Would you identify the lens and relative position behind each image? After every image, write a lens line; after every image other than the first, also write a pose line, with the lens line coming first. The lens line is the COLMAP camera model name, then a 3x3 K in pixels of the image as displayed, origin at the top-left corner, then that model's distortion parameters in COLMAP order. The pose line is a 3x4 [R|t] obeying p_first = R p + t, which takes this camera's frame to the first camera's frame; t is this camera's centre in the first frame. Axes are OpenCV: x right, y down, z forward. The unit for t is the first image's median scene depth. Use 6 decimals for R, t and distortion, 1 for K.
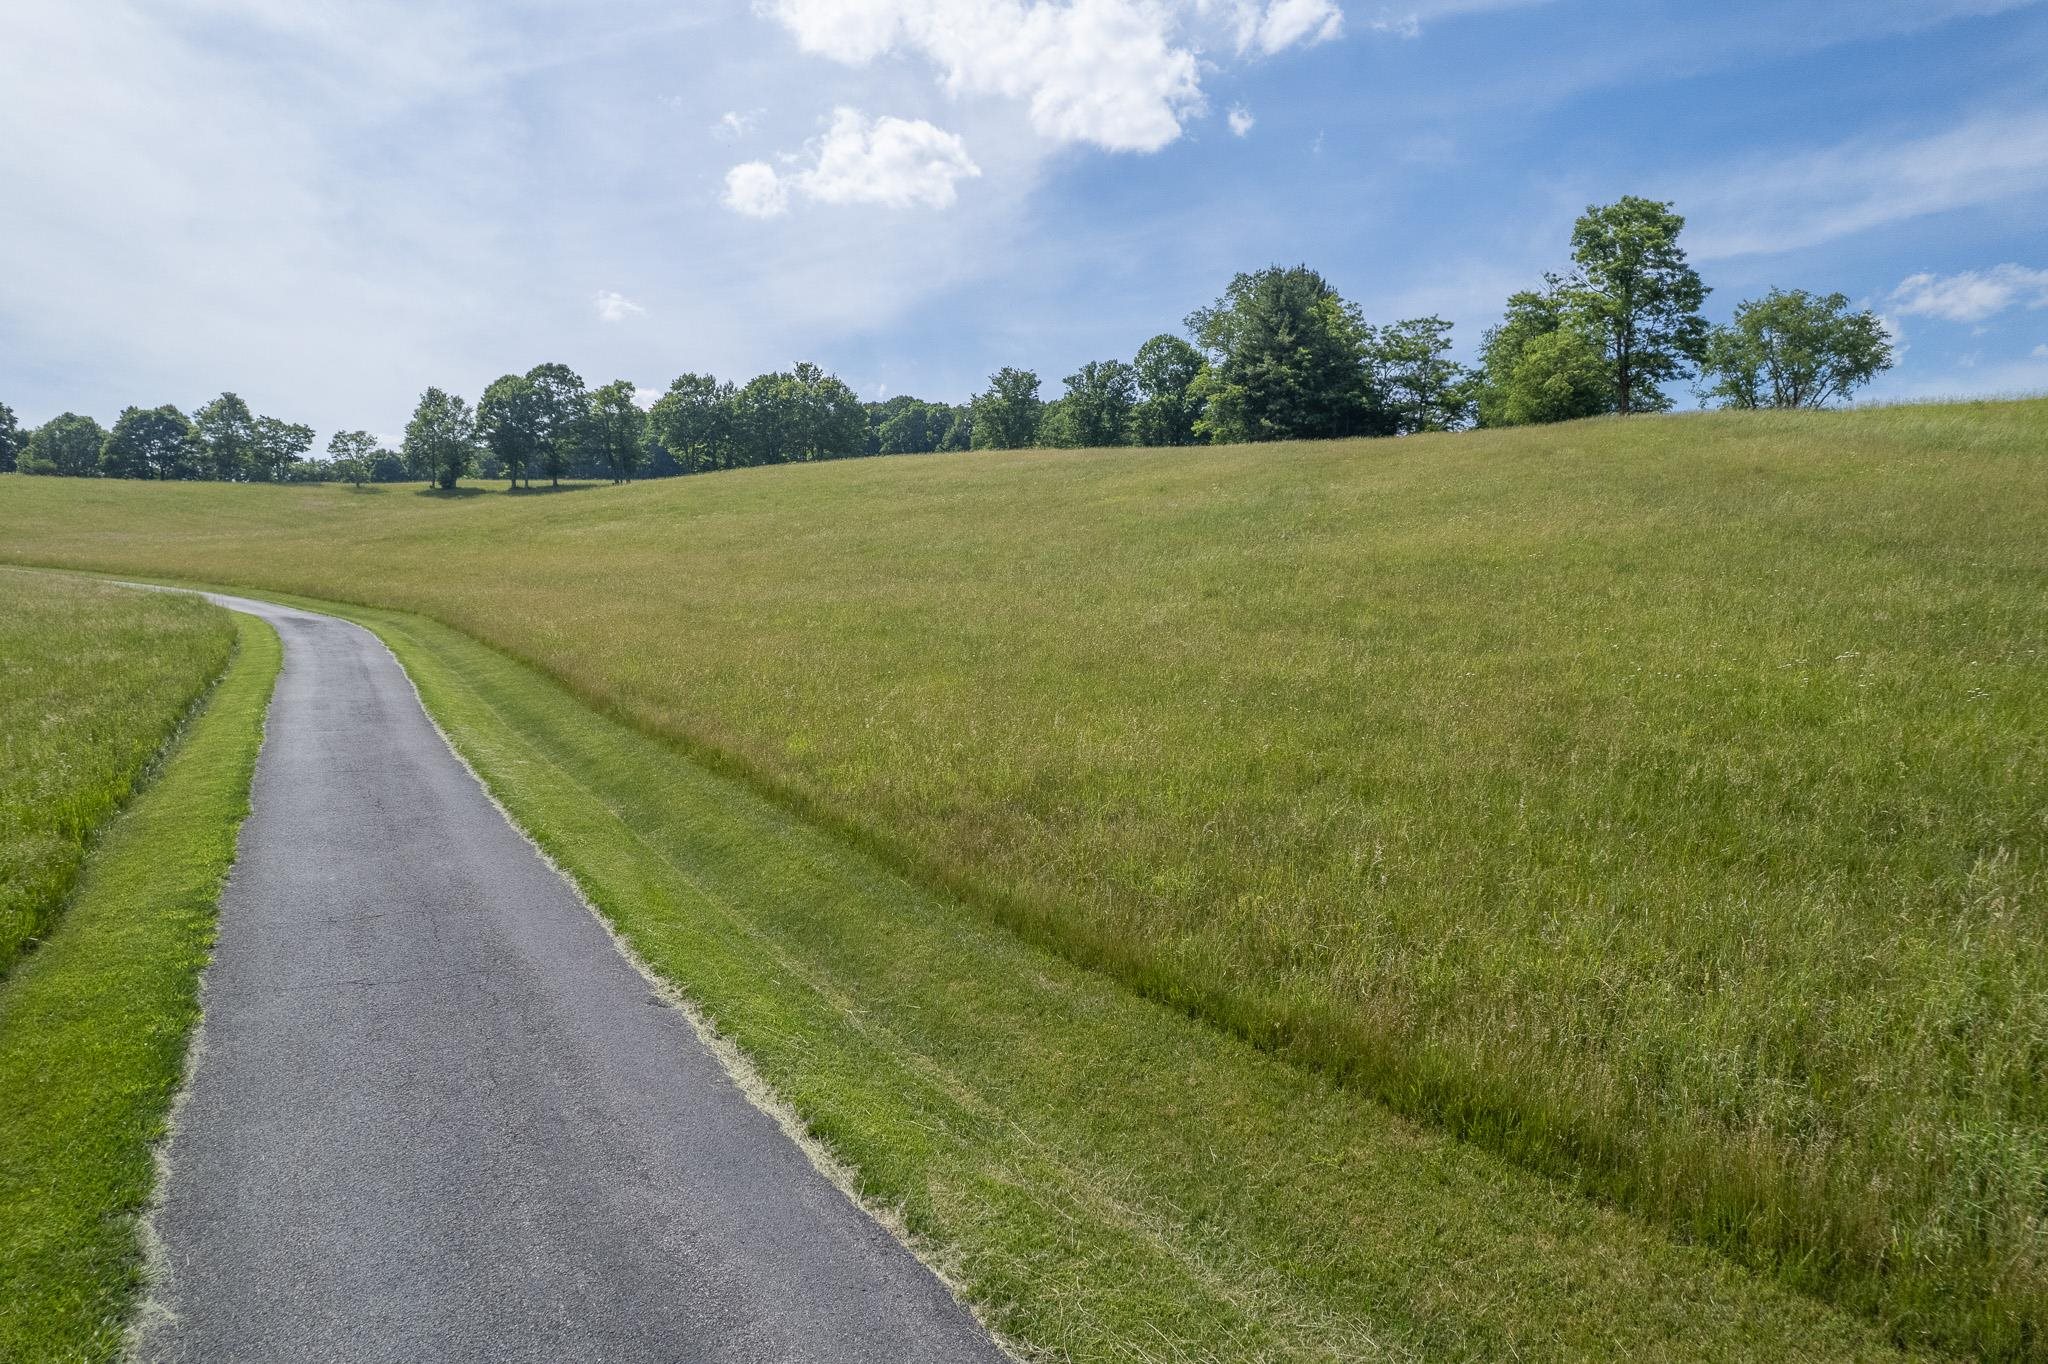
lens RADIAL K [[1310.1, 0, 1032.0], [0, 1310.1, 677.4], [0, 0, 1]] dist [-0.080517, 0.072381]
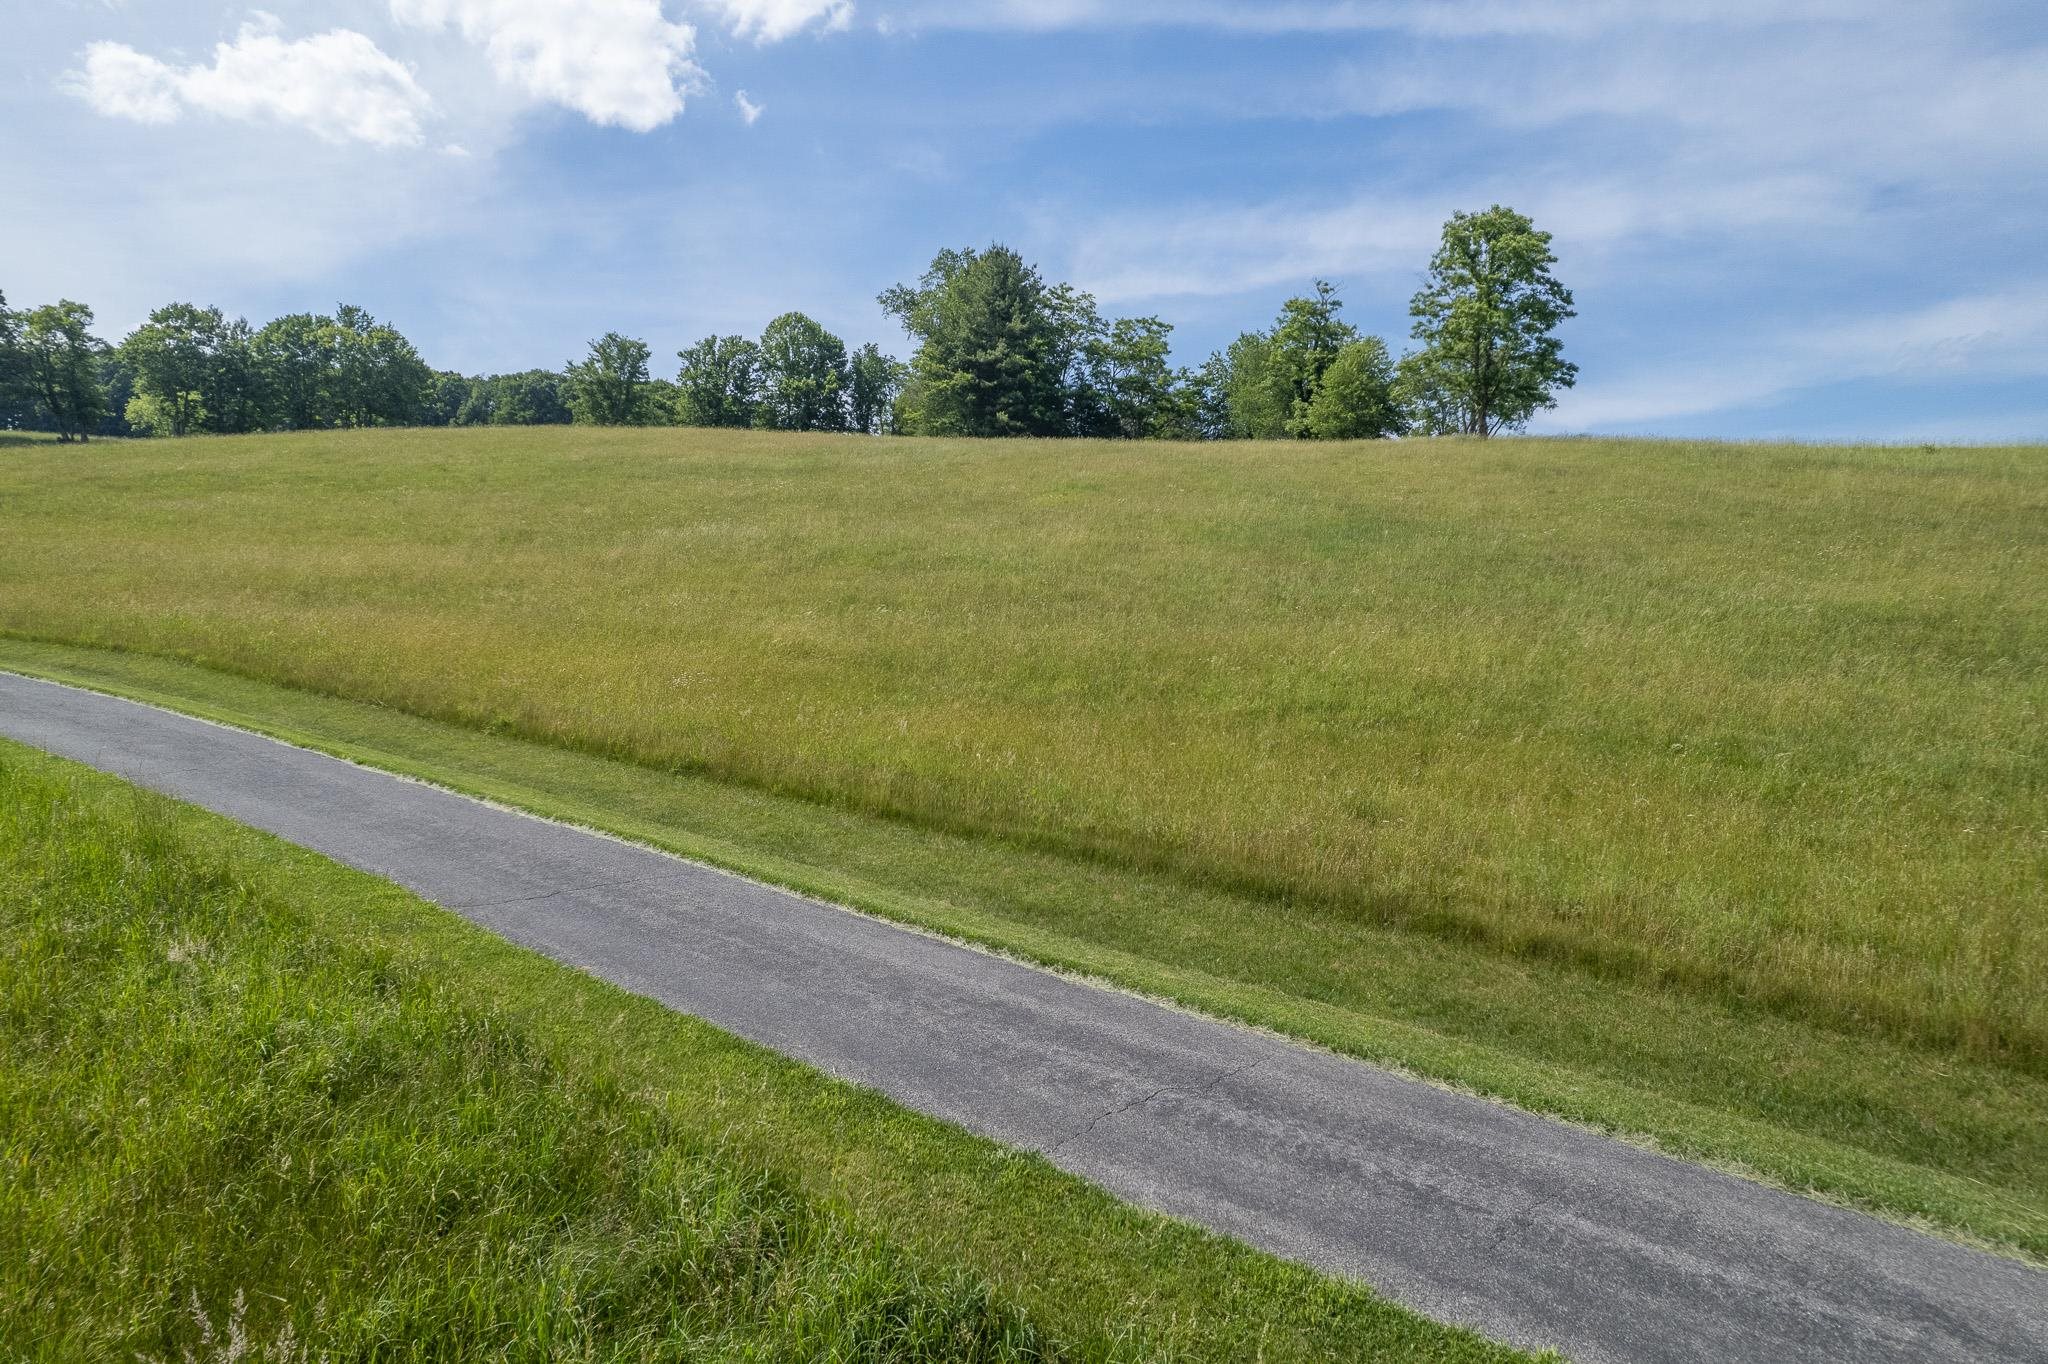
lens RADIAL K [[1310.1, 0, 1028.4], [0, 1310.1, 672.7], [0, 0, 1]] dist [-0.080517, 0.072381]
pose [[0.922606, -0.002378, 0.385737, -0.096303], [0.003098, 0.999994, -0.001244, -0.011583], [-0.385732, 0.002343, 0.922608, 0.105252]]
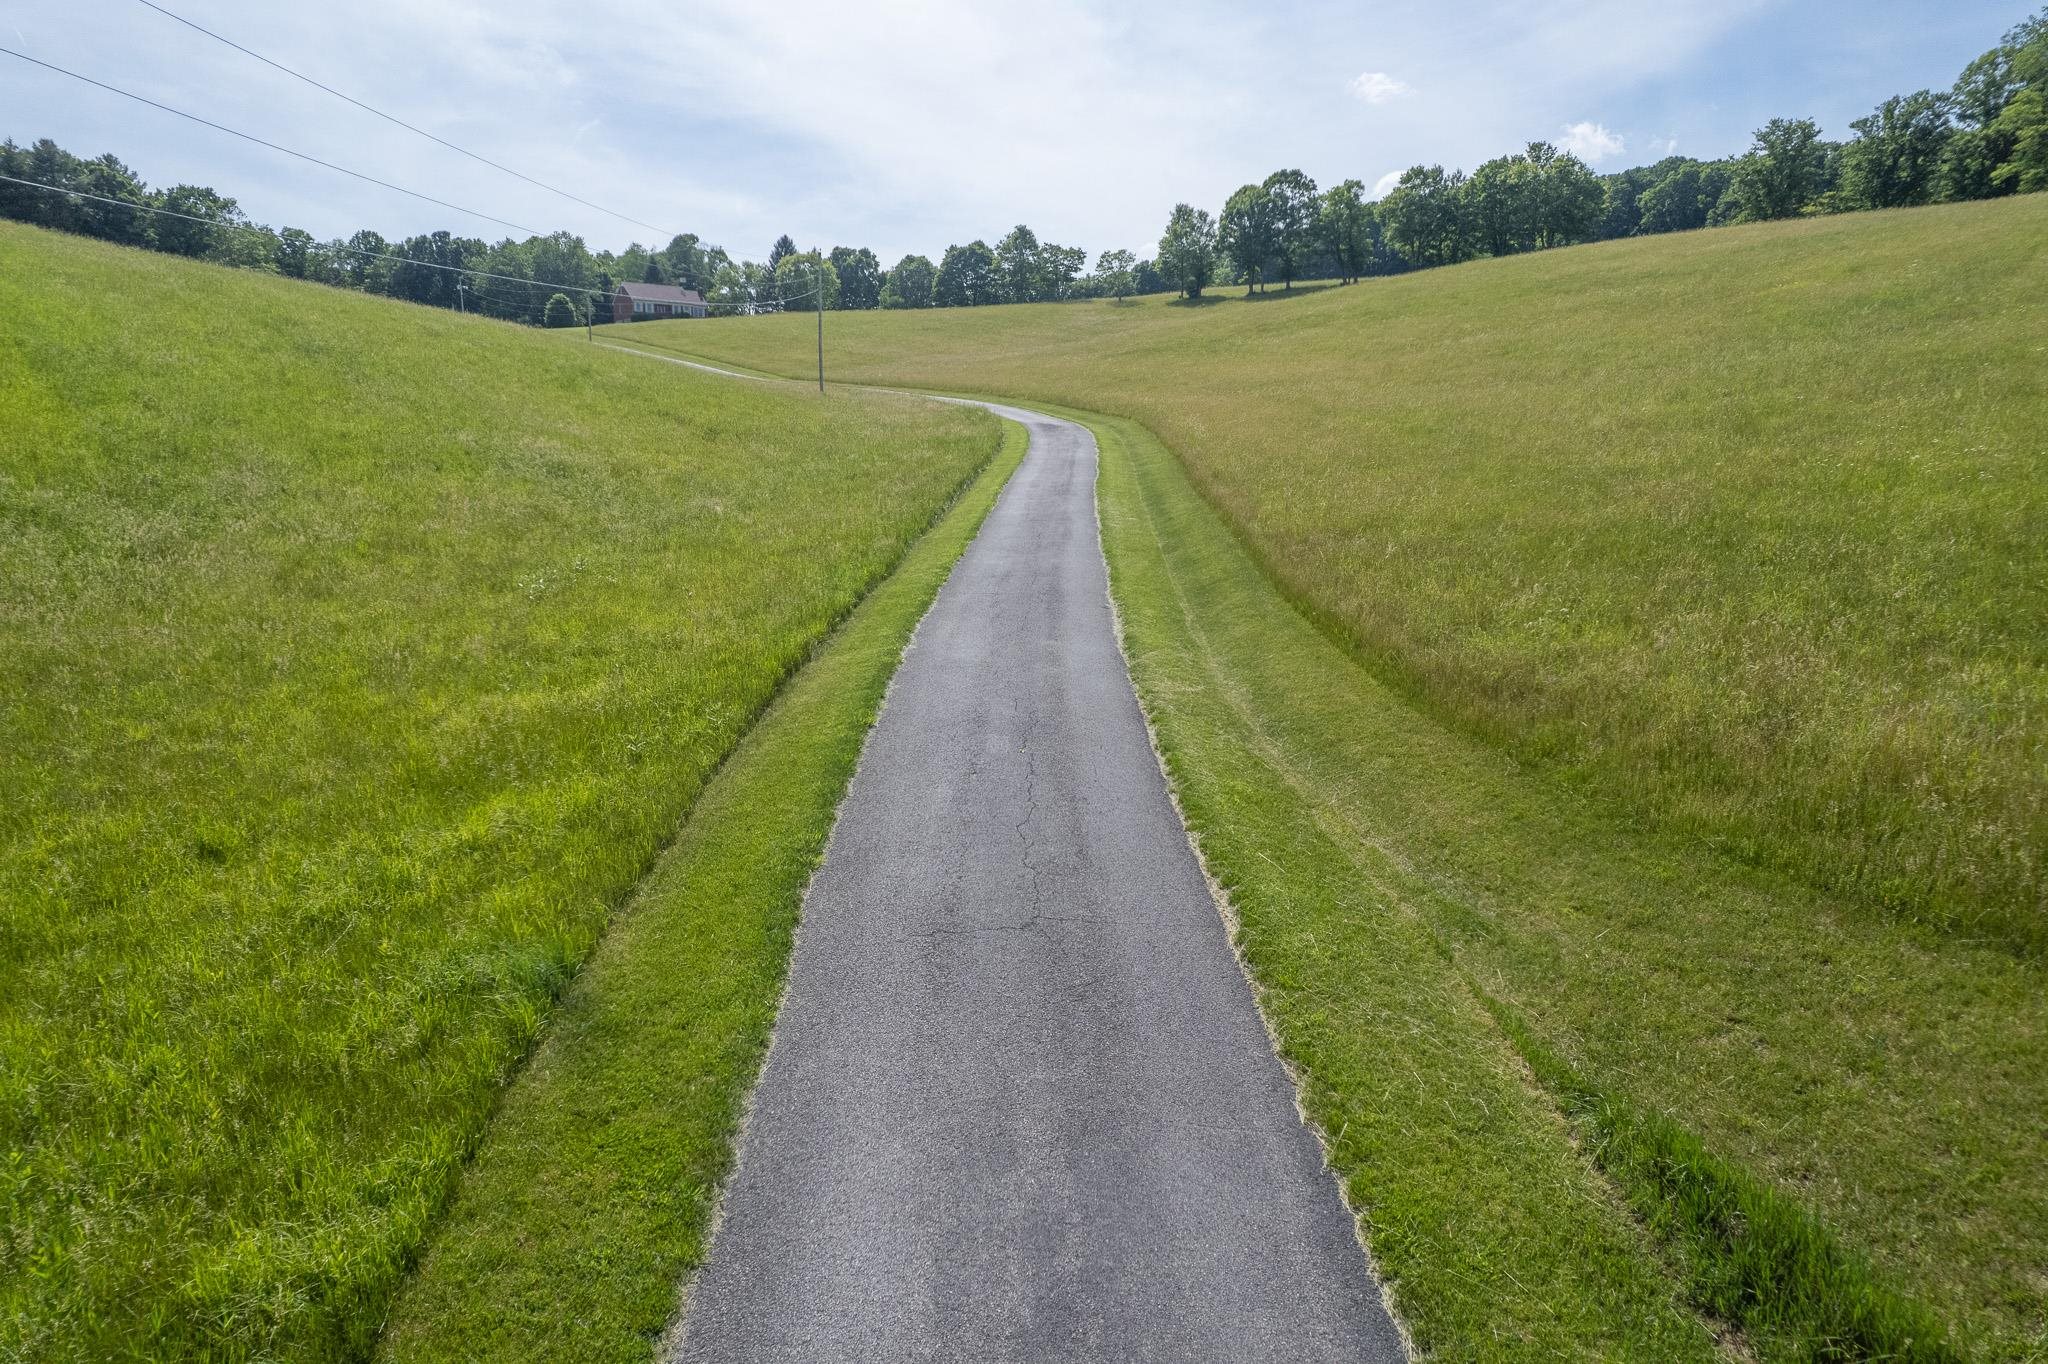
lens RADIAL K [[1310.1, 0, 1027.2], [0, 1310.1, 685.8], [0, 0, 1]] dist [-0.080517, 0.072381]
pose [[0.846806, 0.085677, -0.524957, 0.039505], [0.000643, 0.986776, 0.162087, 0.000671], [0.531902, -0.137594, 0.835553, -0.049275]]
